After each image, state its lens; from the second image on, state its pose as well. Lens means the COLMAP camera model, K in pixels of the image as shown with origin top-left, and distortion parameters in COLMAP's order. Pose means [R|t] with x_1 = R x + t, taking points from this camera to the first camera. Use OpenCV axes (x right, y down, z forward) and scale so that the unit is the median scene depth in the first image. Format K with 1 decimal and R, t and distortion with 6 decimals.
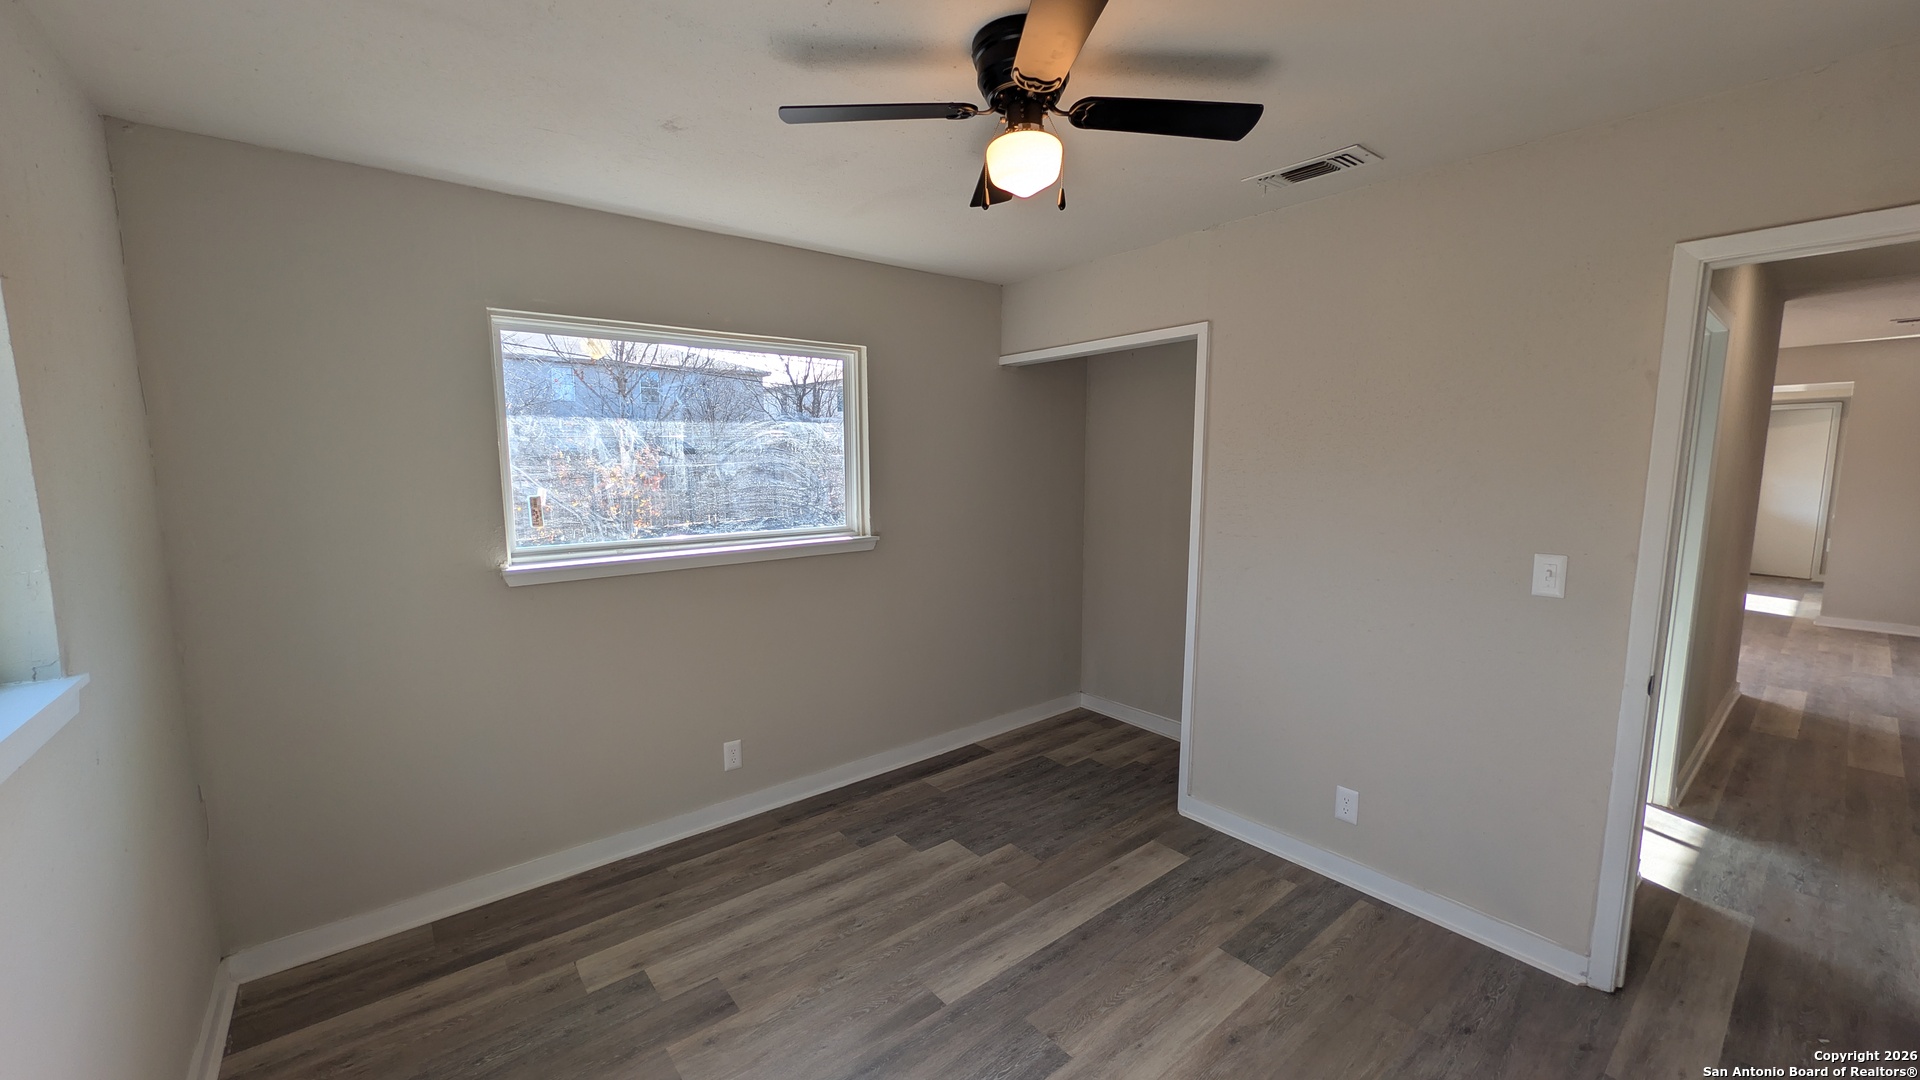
lens RADIAL K [[734.6, 0, 961.9], [0, 734.6, 536.2], [0, 0, 1]] dist [0.000737, 0.000316]
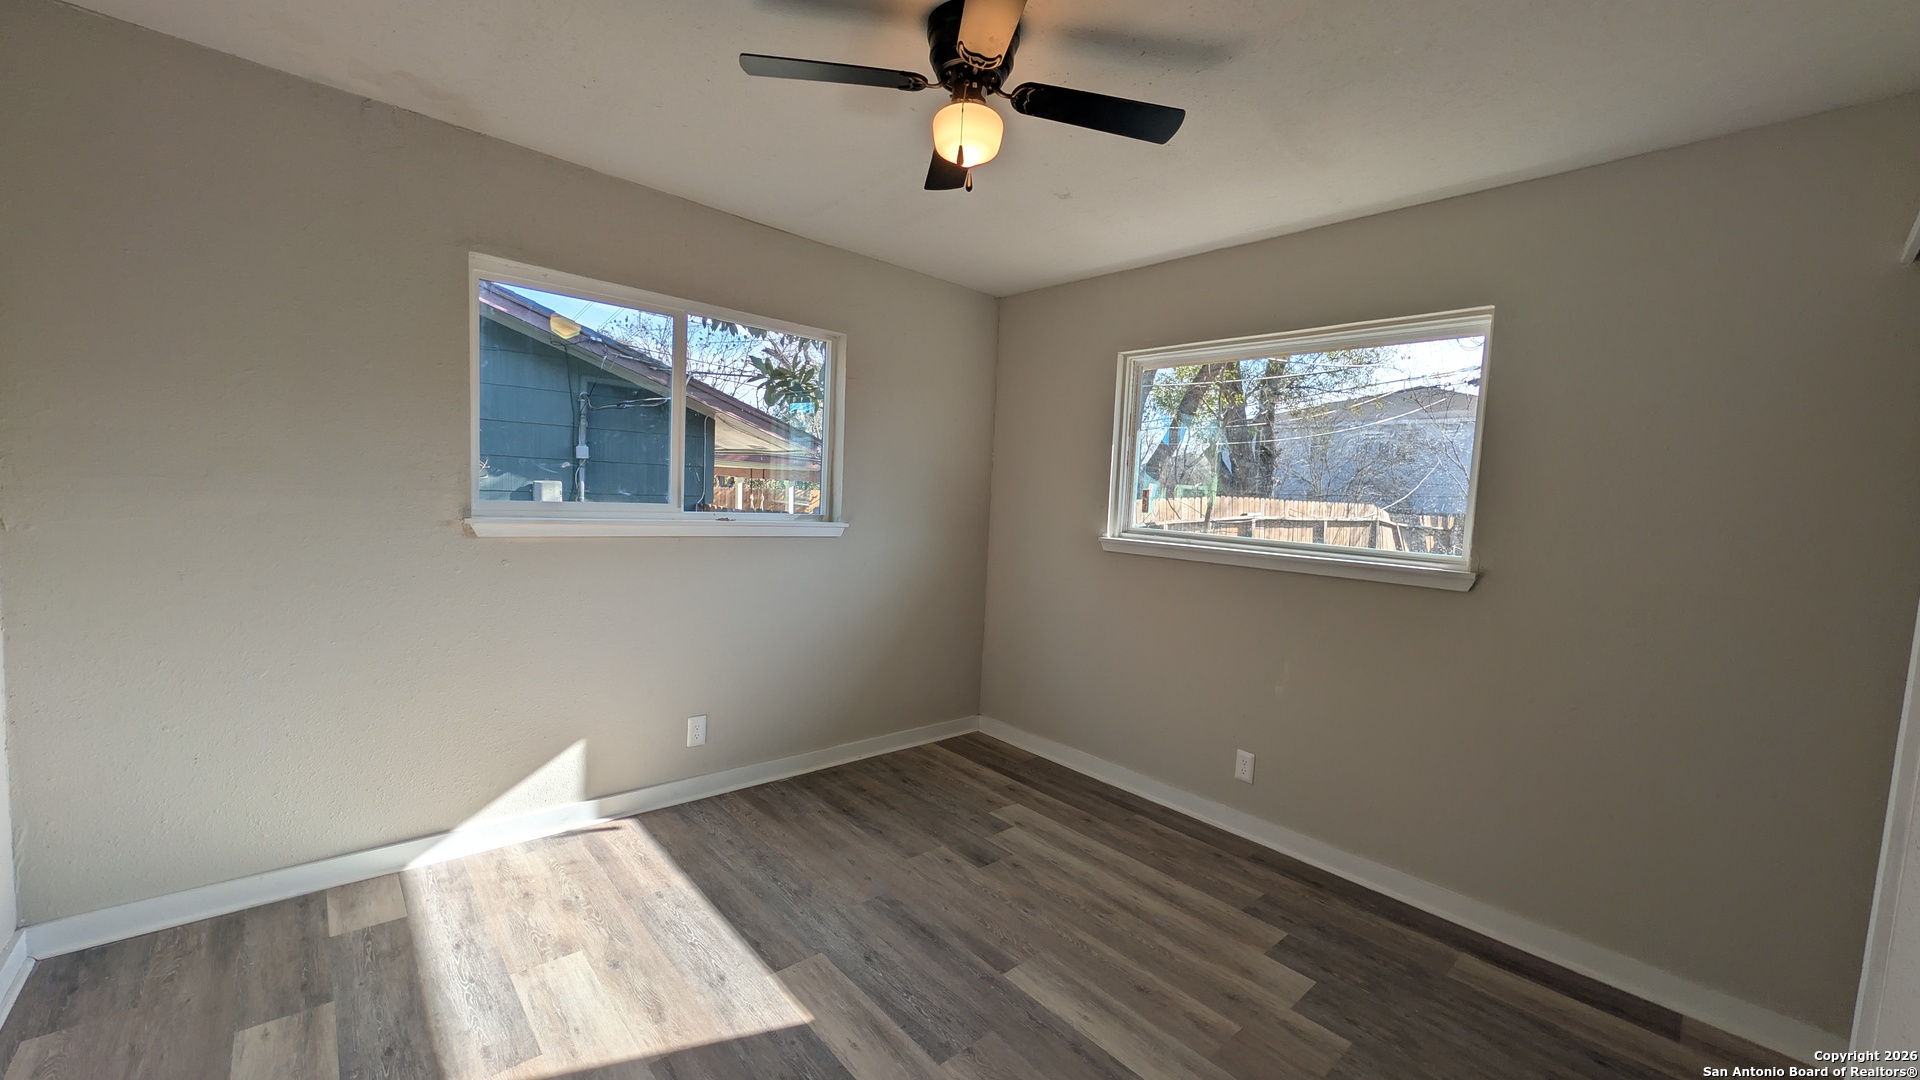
lens RADIAL K [[734.6, 0, 956.6], [0, 734.6, 551.6], [0, 0, 1]] dist [0.000737, 0.000316]
pose [[0.047131, 0.089881, -0.994837, 0.781744], [-0.163067, 0.983275, 0.081111, 0.004556], [0.985489, 0.158402, 0.061000, 0.674260]]
